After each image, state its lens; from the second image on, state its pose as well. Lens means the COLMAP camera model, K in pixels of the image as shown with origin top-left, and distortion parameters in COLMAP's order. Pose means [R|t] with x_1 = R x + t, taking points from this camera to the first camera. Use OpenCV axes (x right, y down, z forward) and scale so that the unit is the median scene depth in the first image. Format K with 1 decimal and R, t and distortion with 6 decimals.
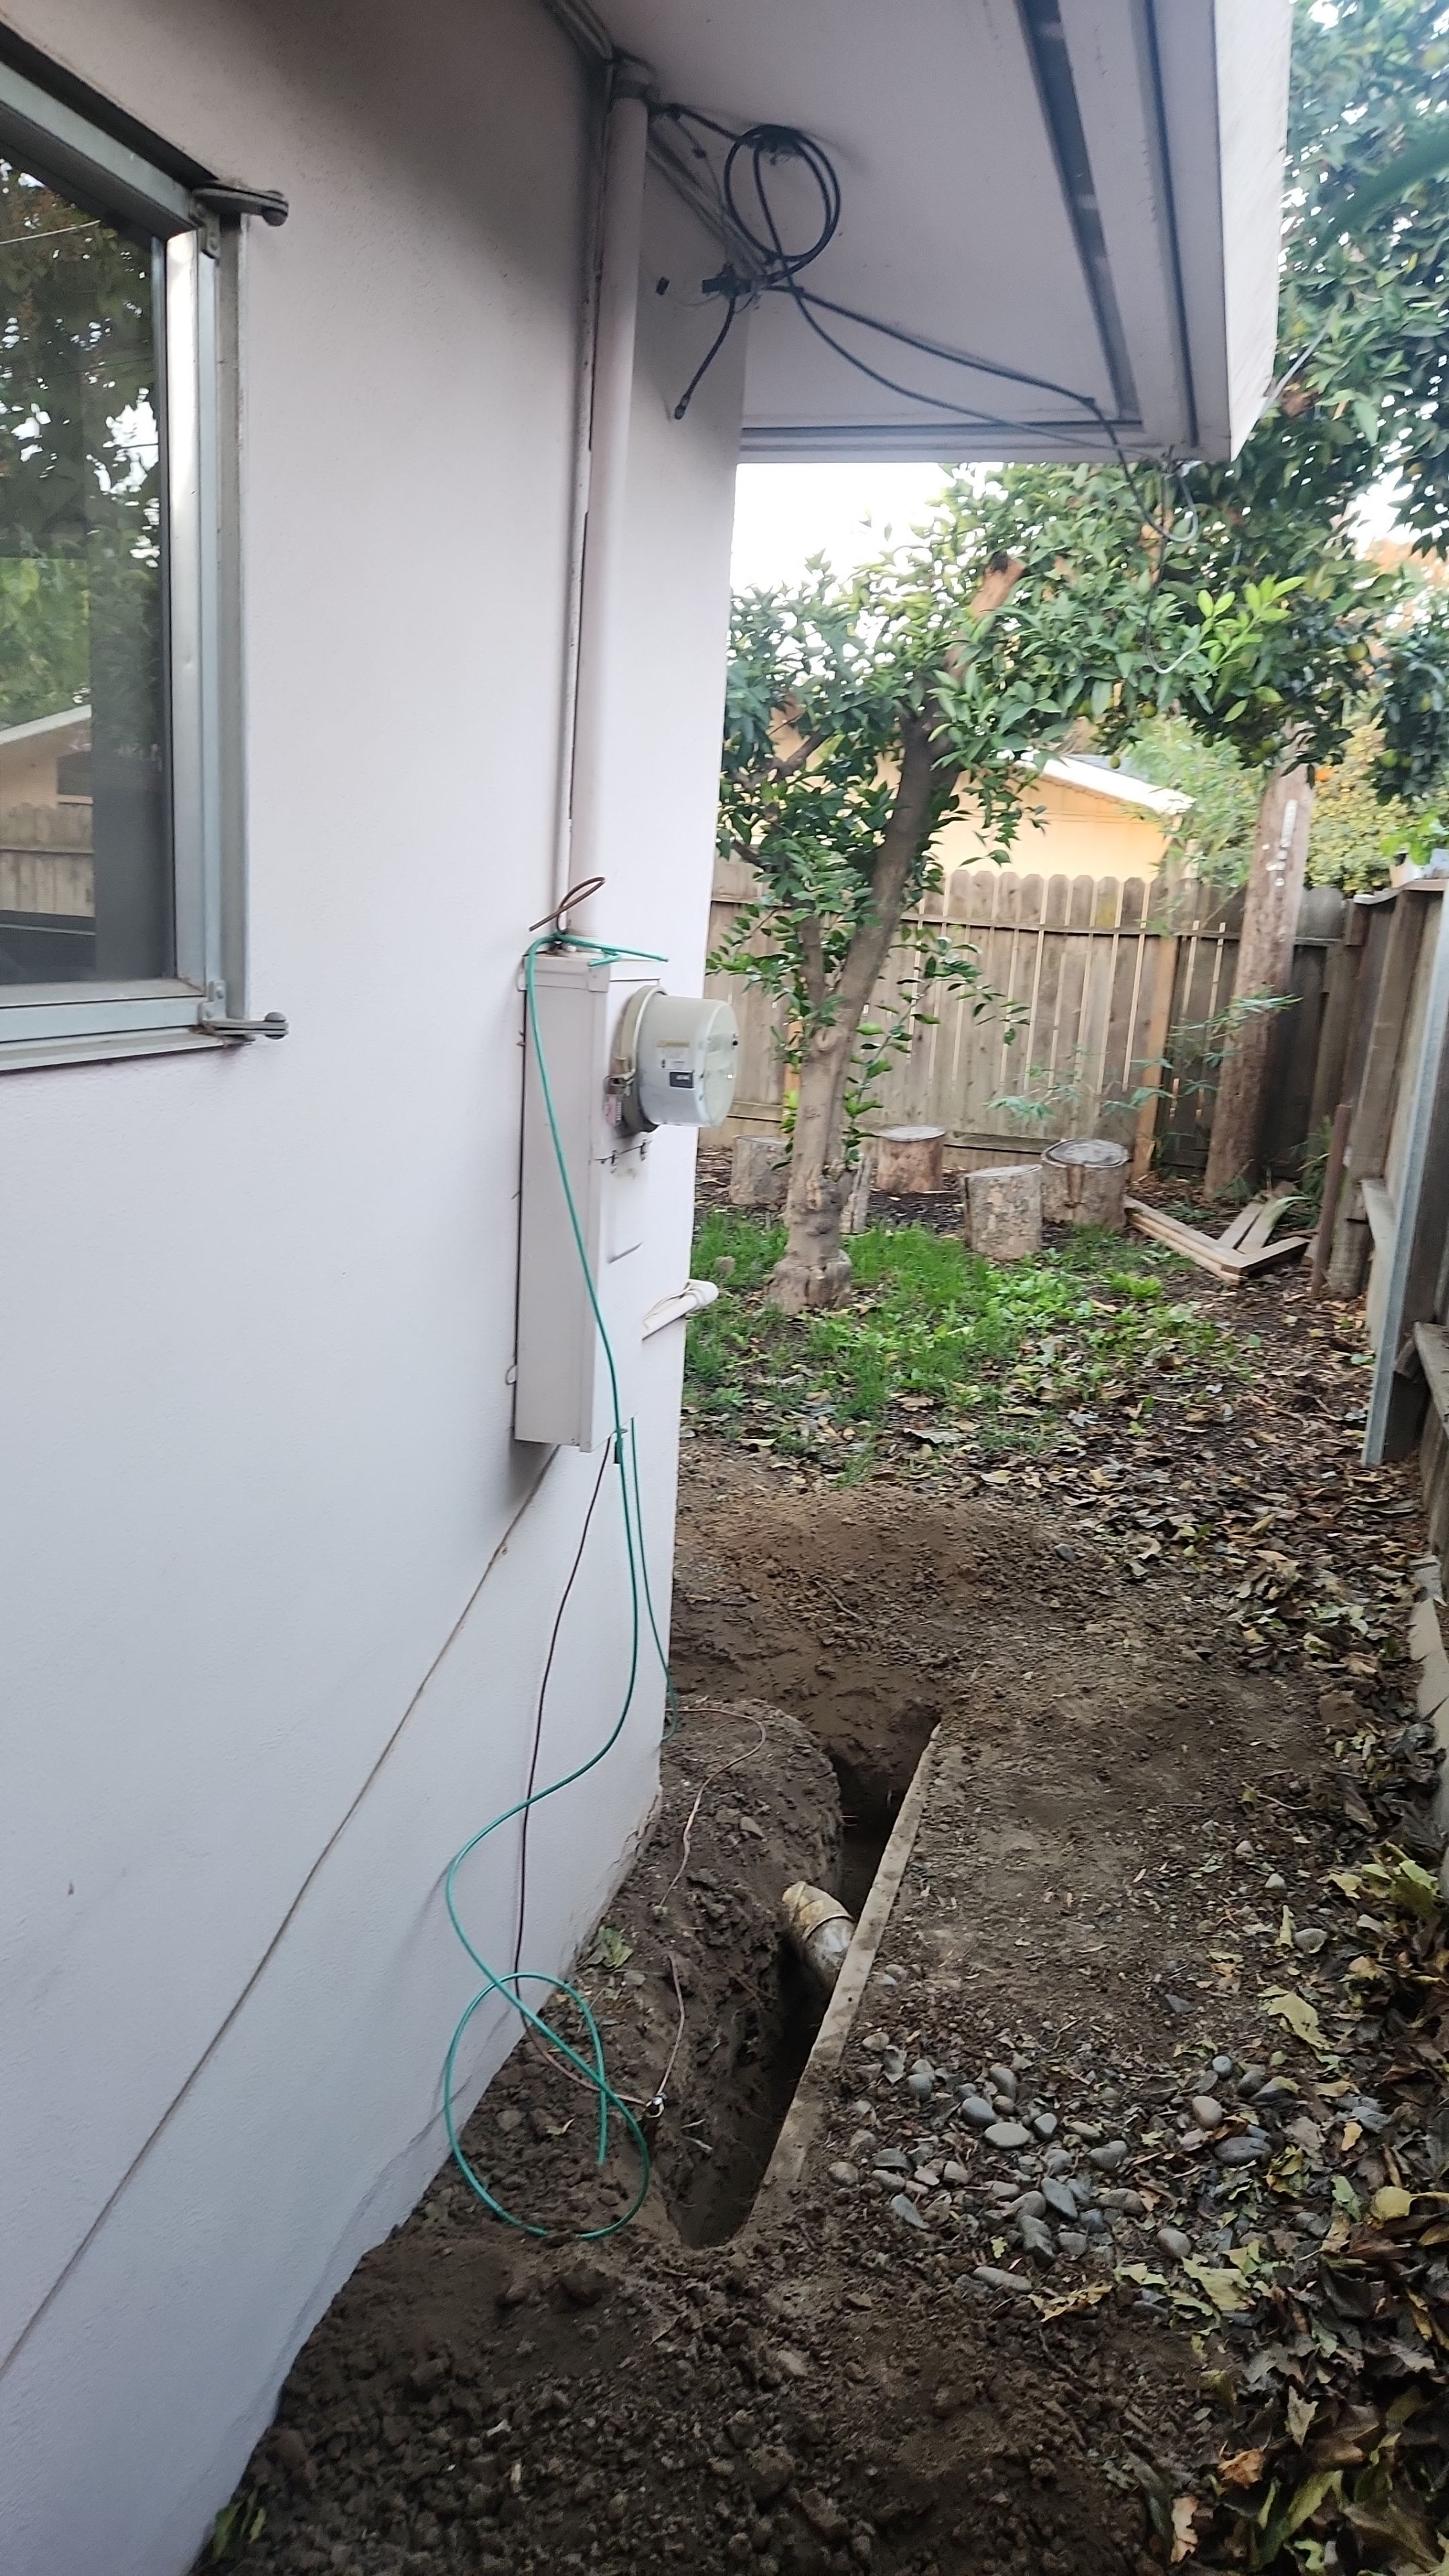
lens RADIAL K [[1671.1, 0, 723.0], [0, 1671.1, 1291.8], [0, 0, 1]] dist [0.010303, -0.004132]
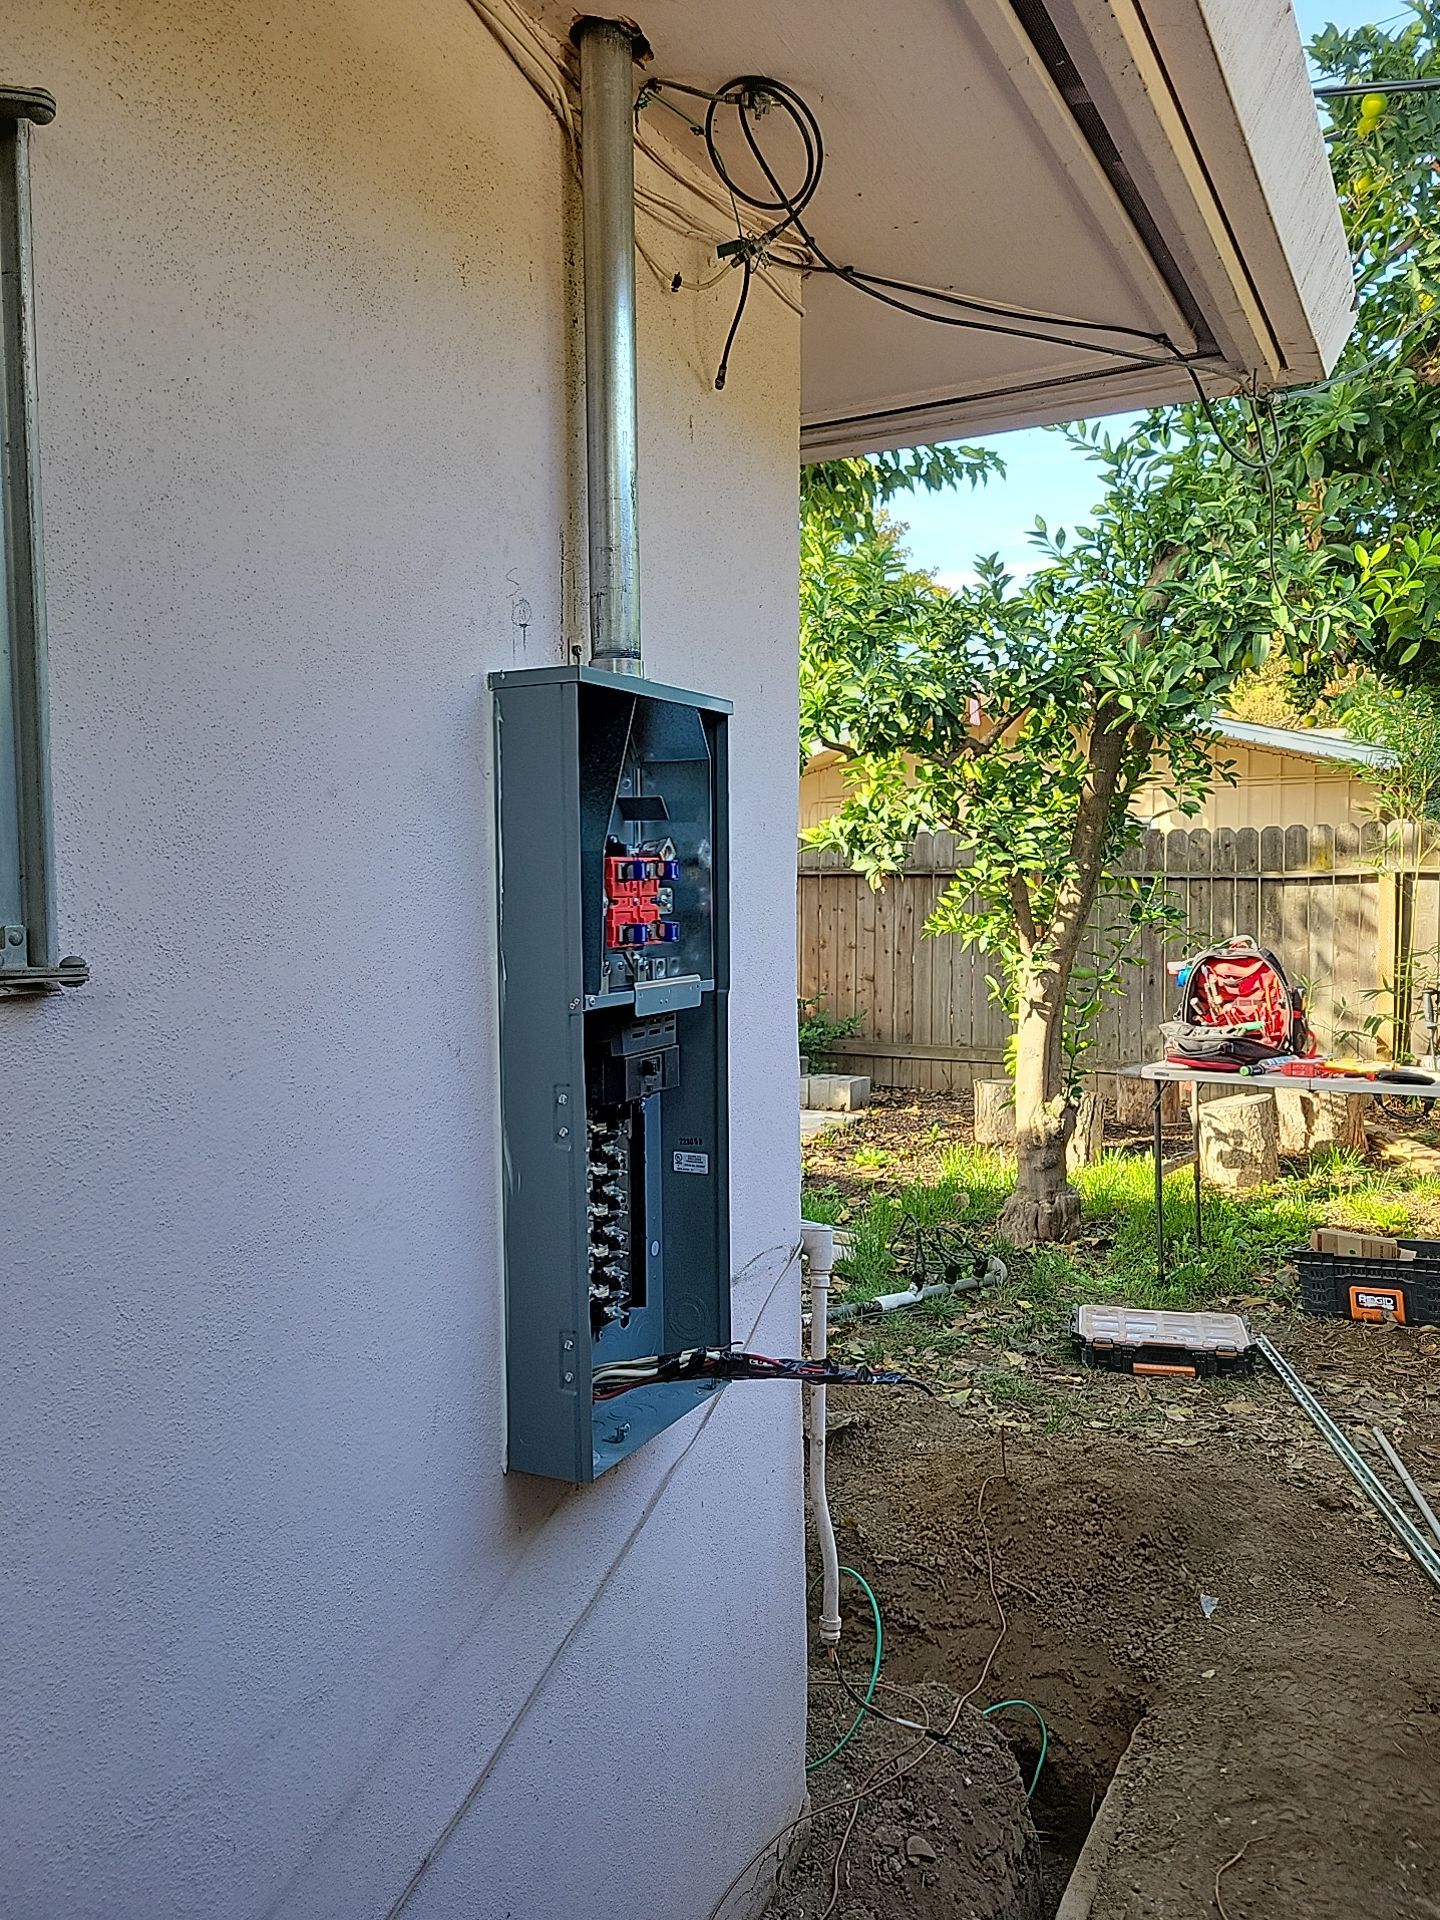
lens RADIAL K [[1397.8, 0, 720.1], [0, 1397.8, 959.4], [0, 0, 1]] dist [-0.005305, 0.003114]
pose [[0.975958, -0.057265, -0.210303, 0.062382], [0.017981, 0.982733, -0.184151, -0.007486], [0.217217, 0.175942, 0.960136, 0.109823]]
